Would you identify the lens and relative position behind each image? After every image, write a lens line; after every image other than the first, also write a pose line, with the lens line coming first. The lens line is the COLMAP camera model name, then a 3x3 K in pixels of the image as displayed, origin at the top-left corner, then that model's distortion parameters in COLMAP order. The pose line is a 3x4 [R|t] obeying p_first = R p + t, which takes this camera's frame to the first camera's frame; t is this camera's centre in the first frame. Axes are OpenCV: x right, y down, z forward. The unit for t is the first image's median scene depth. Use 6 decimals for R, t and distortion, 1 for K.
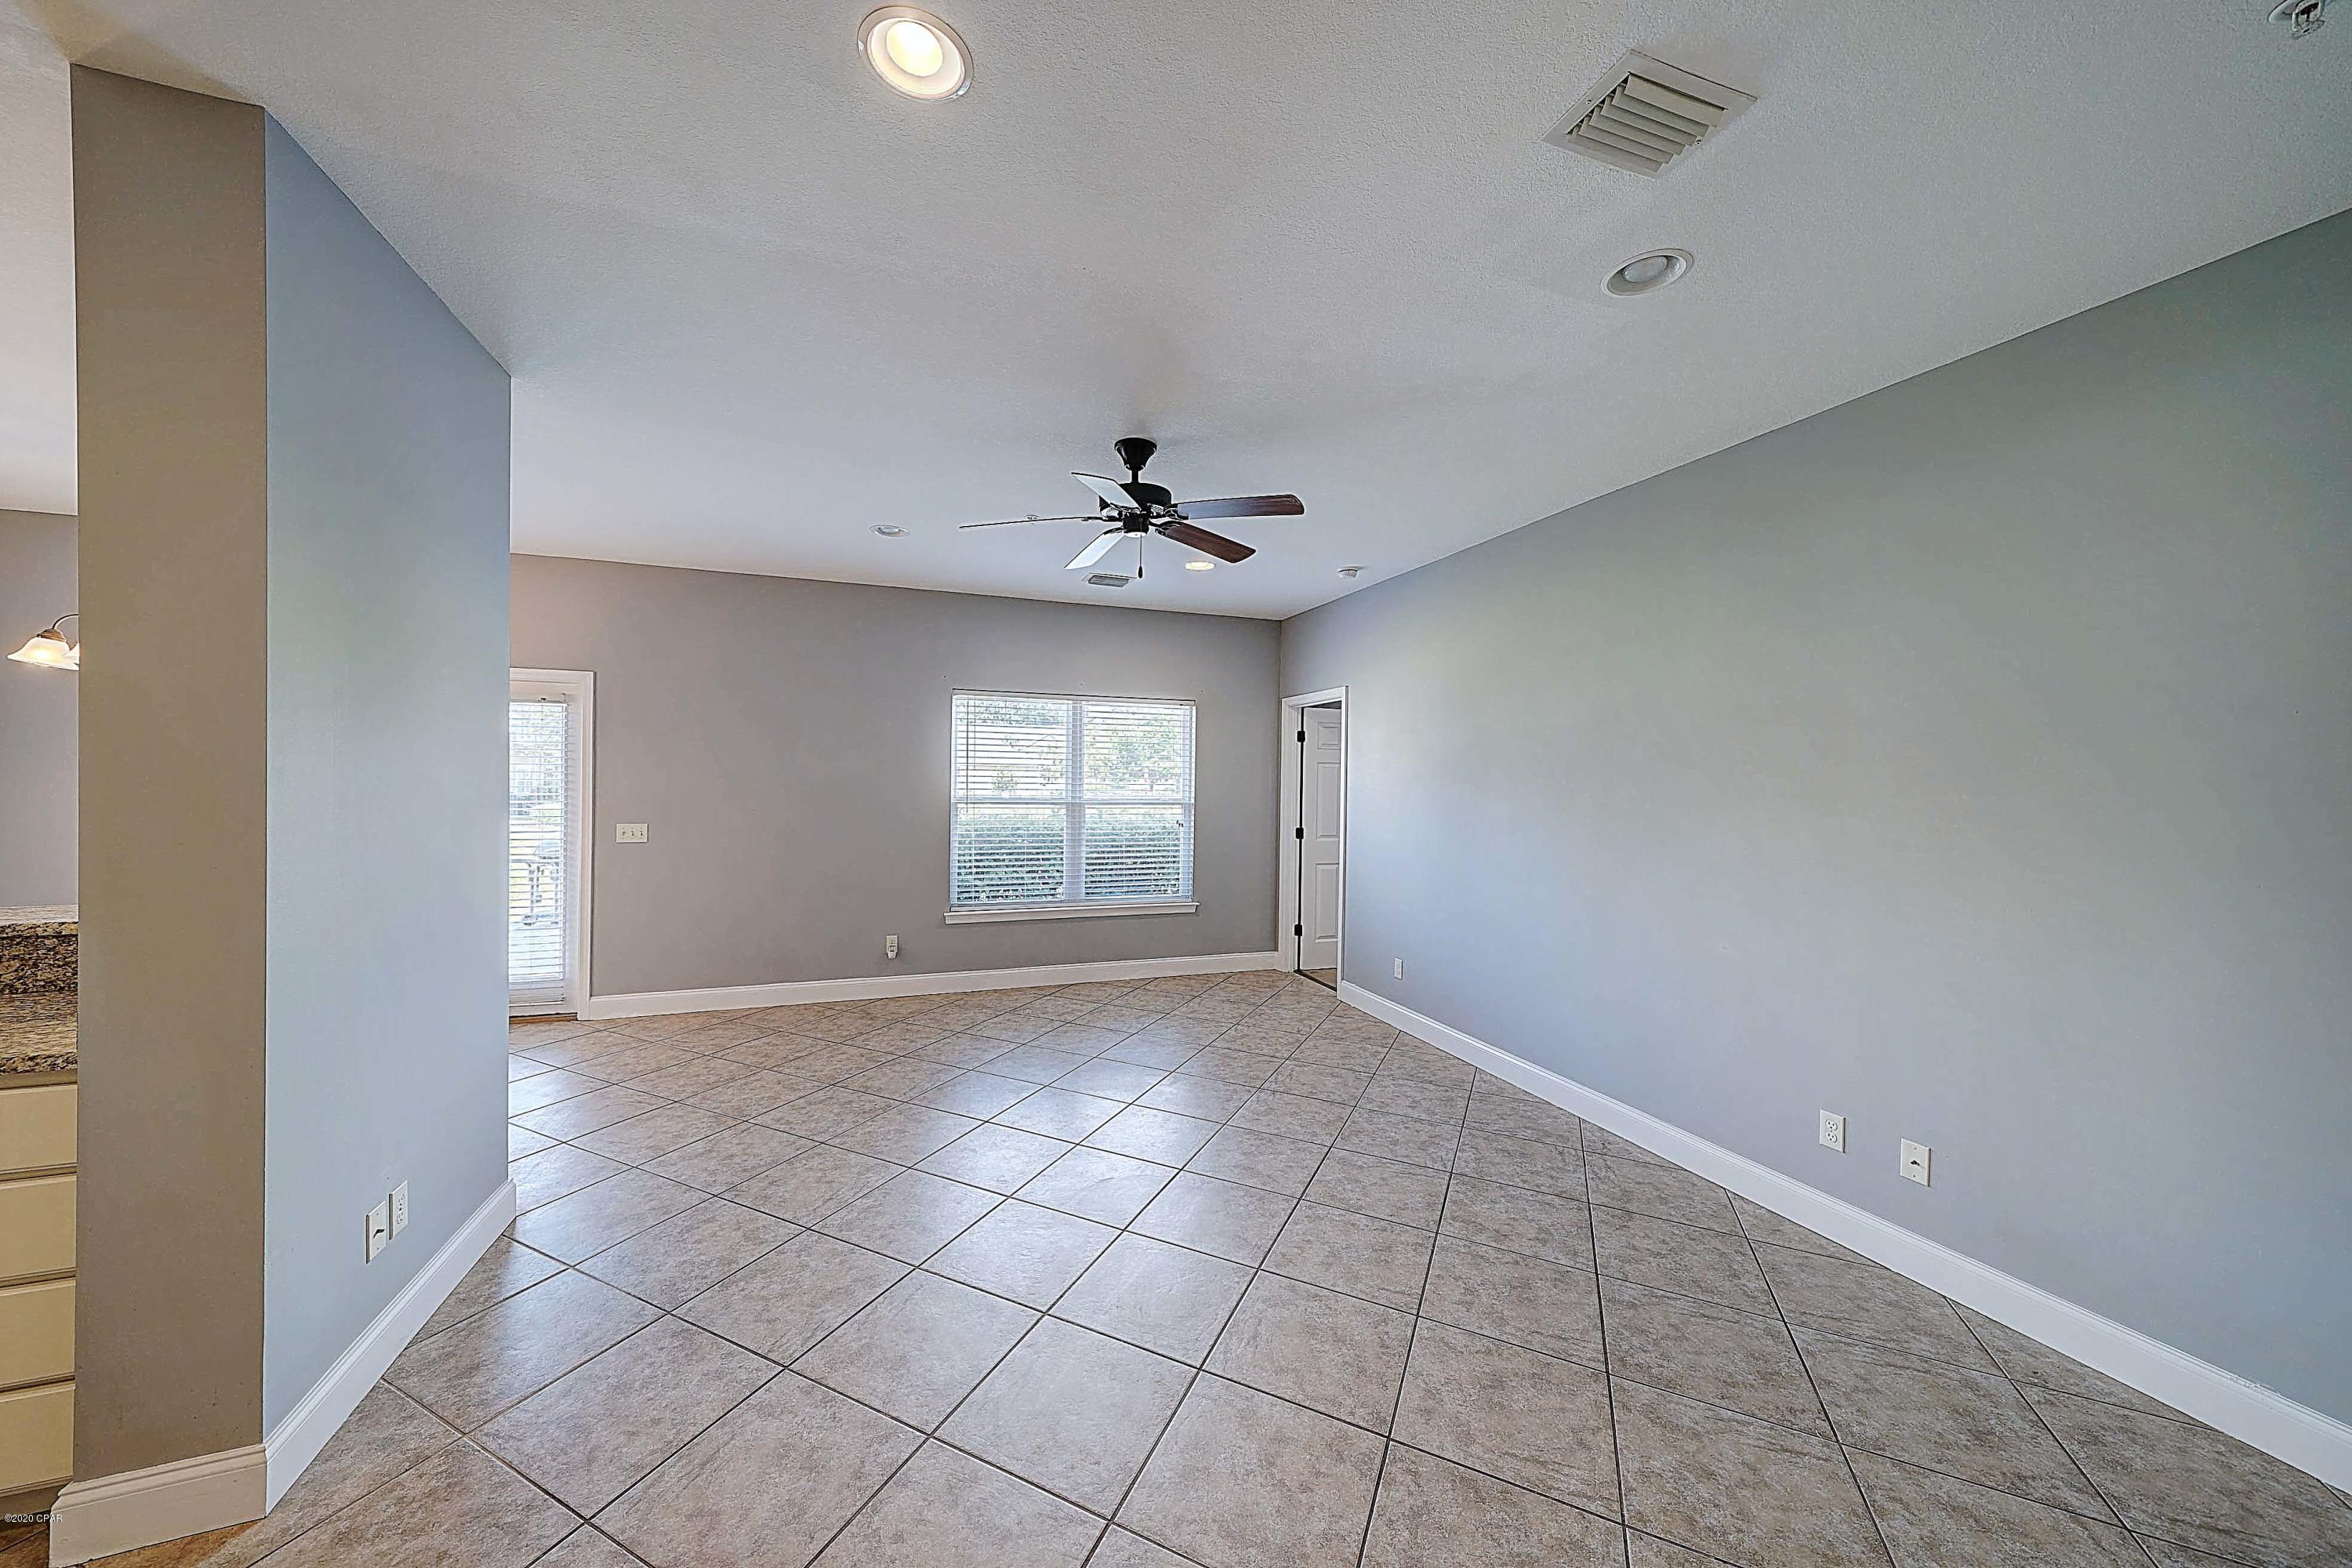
lens RADIAL K [[794.8, 0, 1157.6], [0, 794.8, 787.2], [0, 0, 1]] dist [0.000422, -0.000153]
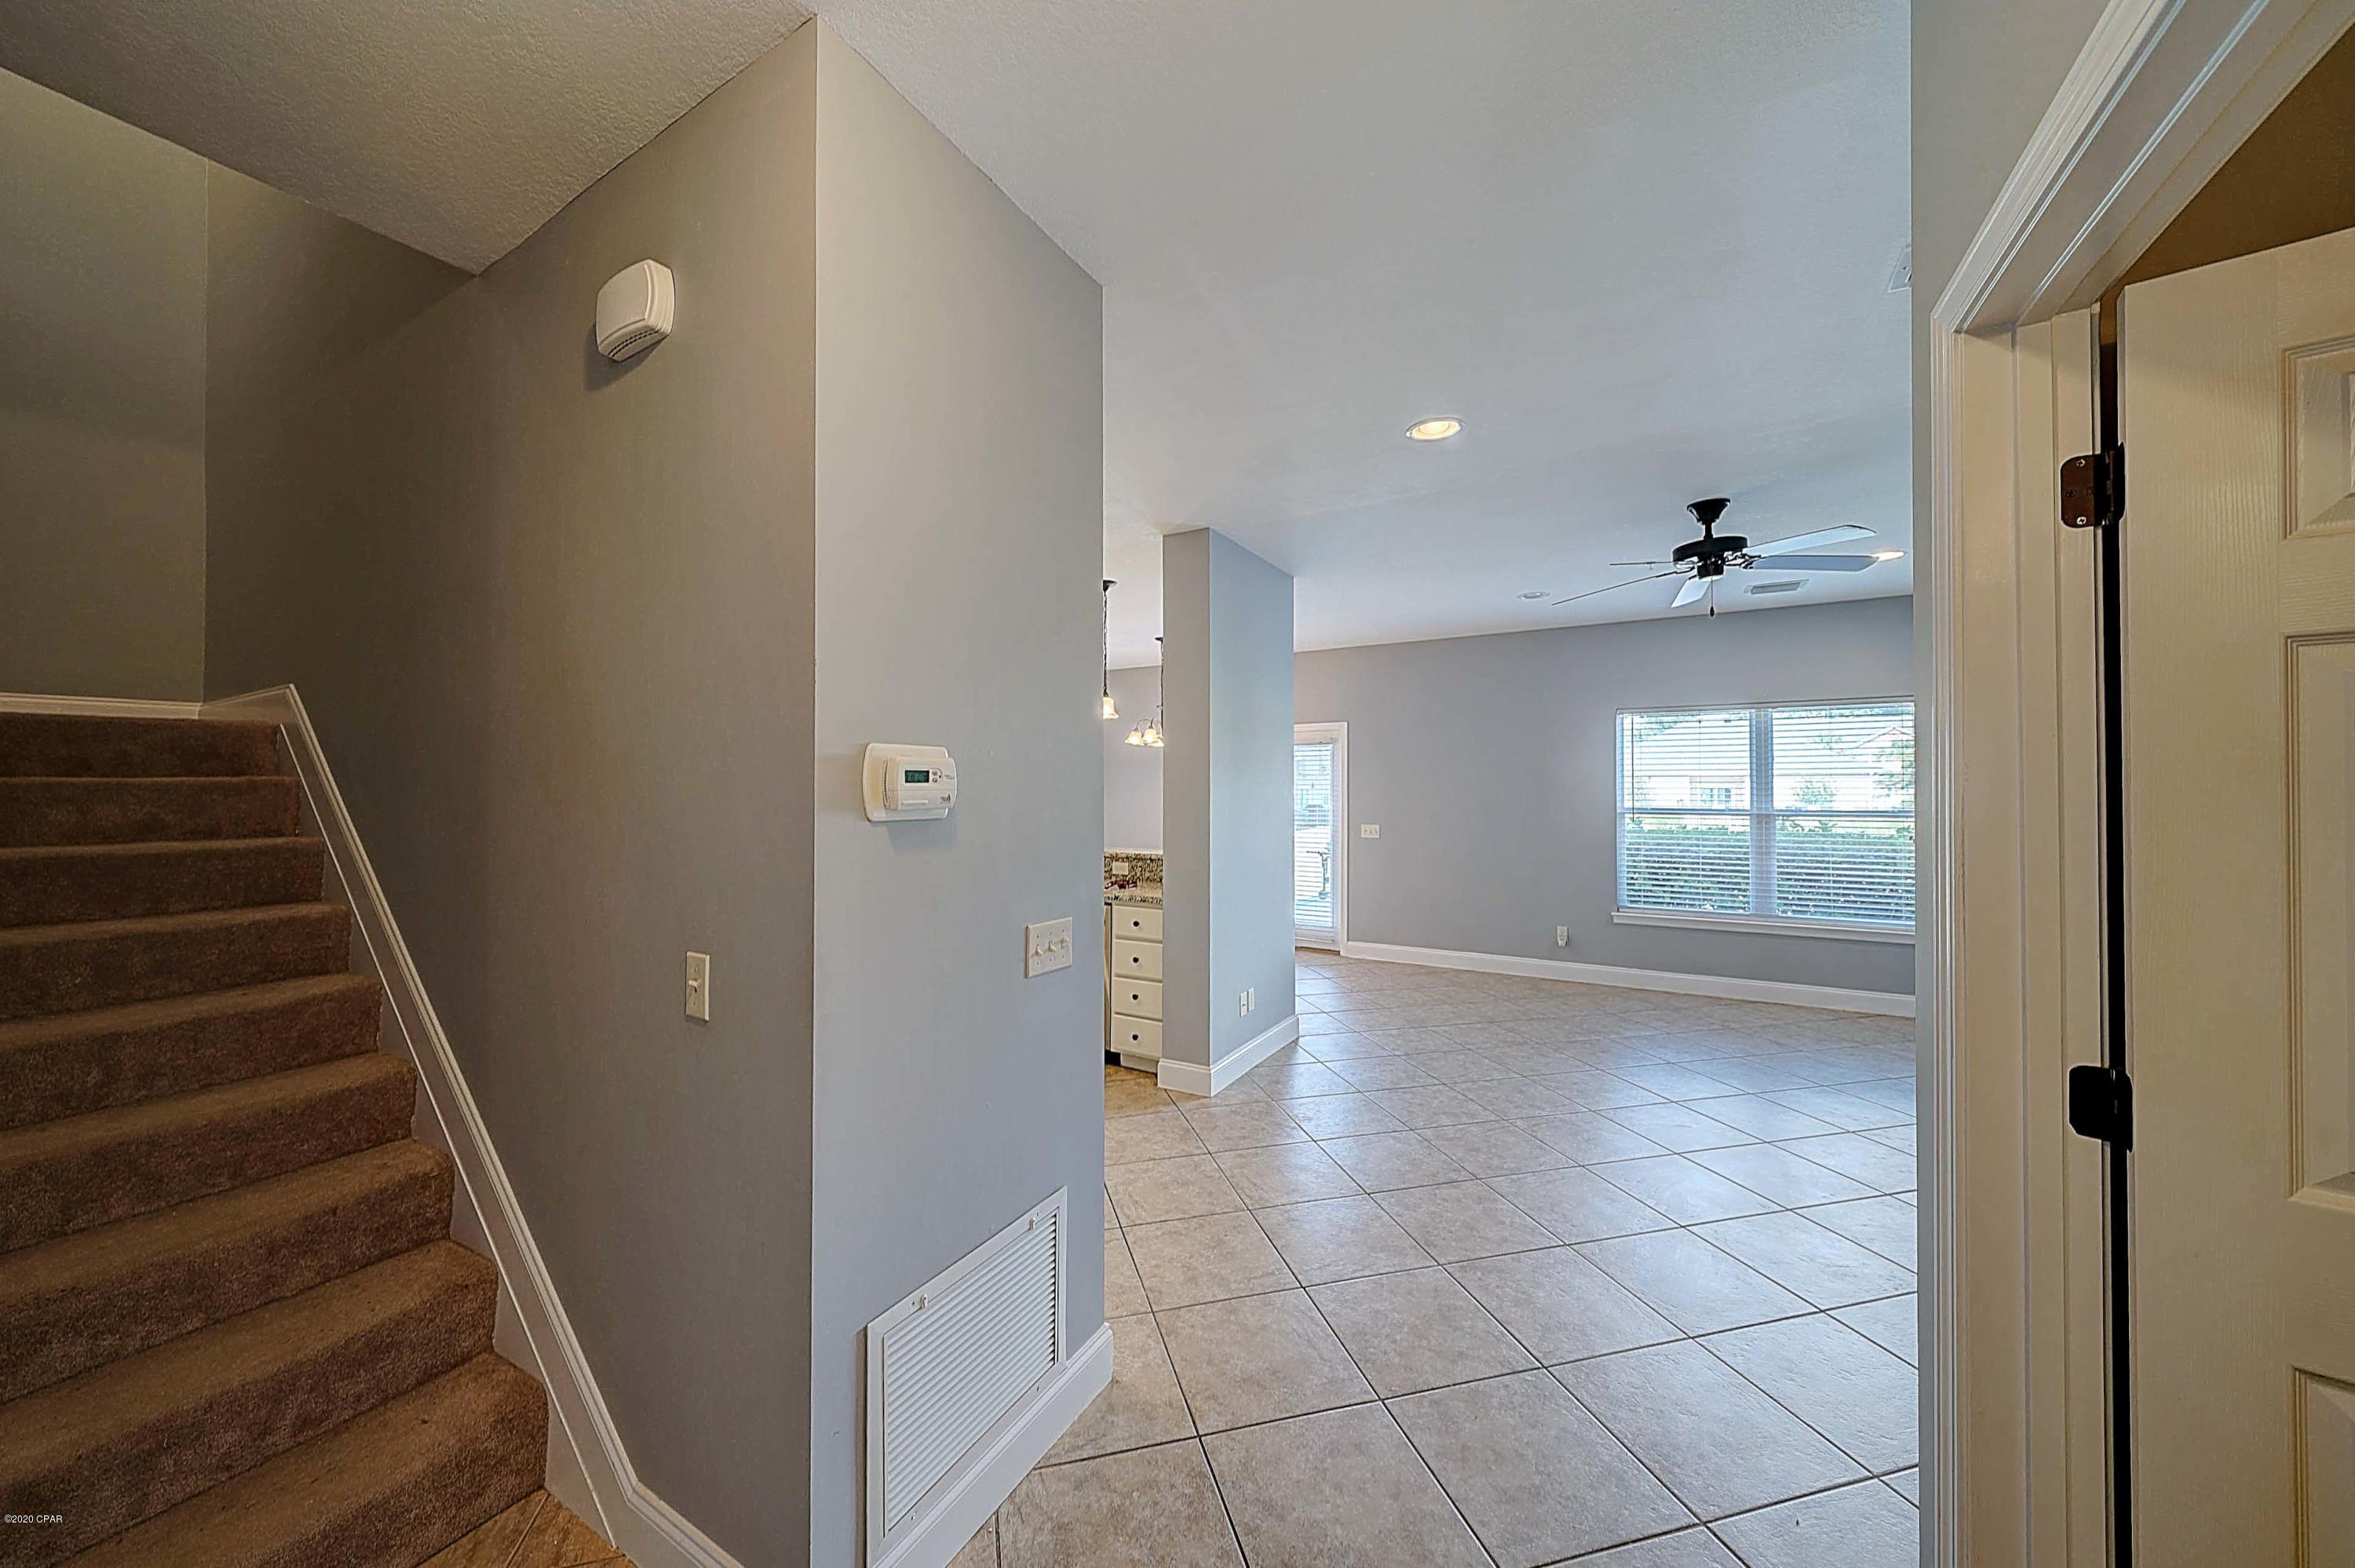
lens RADIAL K [[795.7, 0, 1159.1], [0, 795.7, 787.2], [0, 0, 1]] dist [0.000422, -0.000153]
pose [[0.634967, -0.016222, -0.772369, 0.225820], [0.003553, 0.999830, -0.018079, 0.002766], [0.772531, 0.008735, 0.634917, -0.226897]]
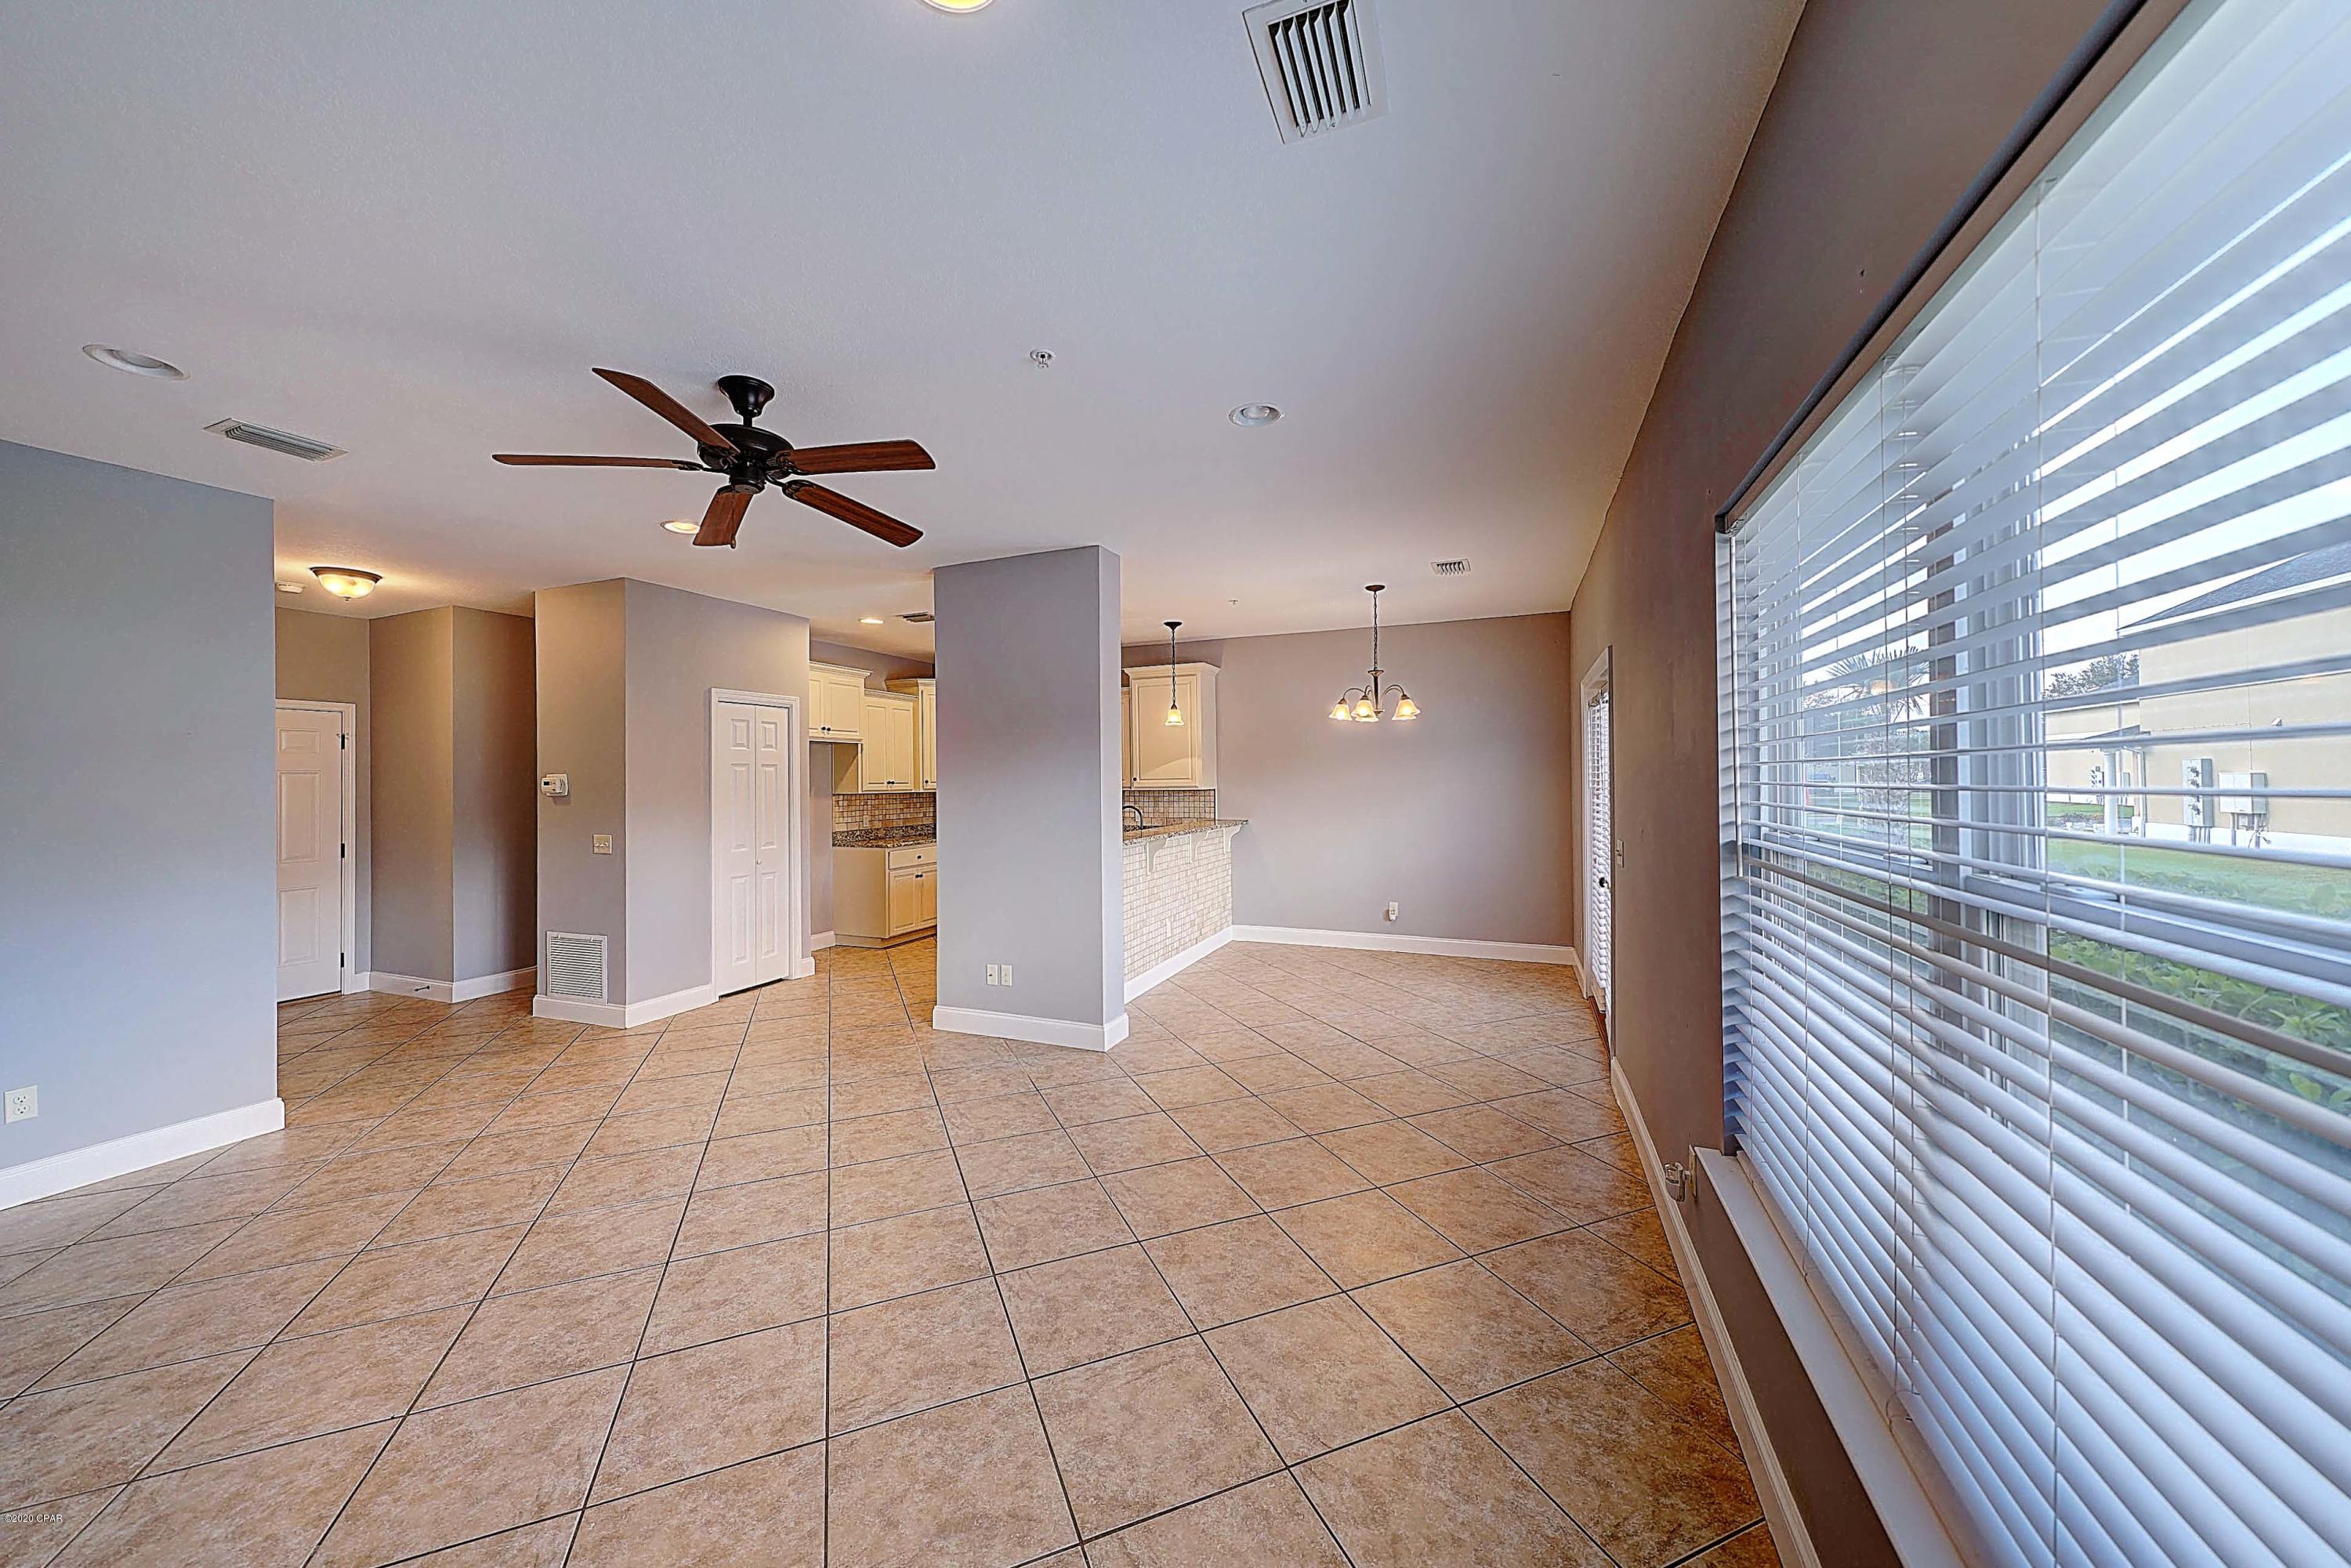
lens RADIAL K [[816.0, 0, 1170.7], [0, 816.0, 773.1], [0, 0, 1]] dist [-0.000037, -0.000125]
pose [[-0.666103, -0.009462, -0.745800, 0.202693], [-0.001834, 0.999937, -0.011048, -0.009109], [0.745857, -0.005991, -0.666079, 1.248601]]
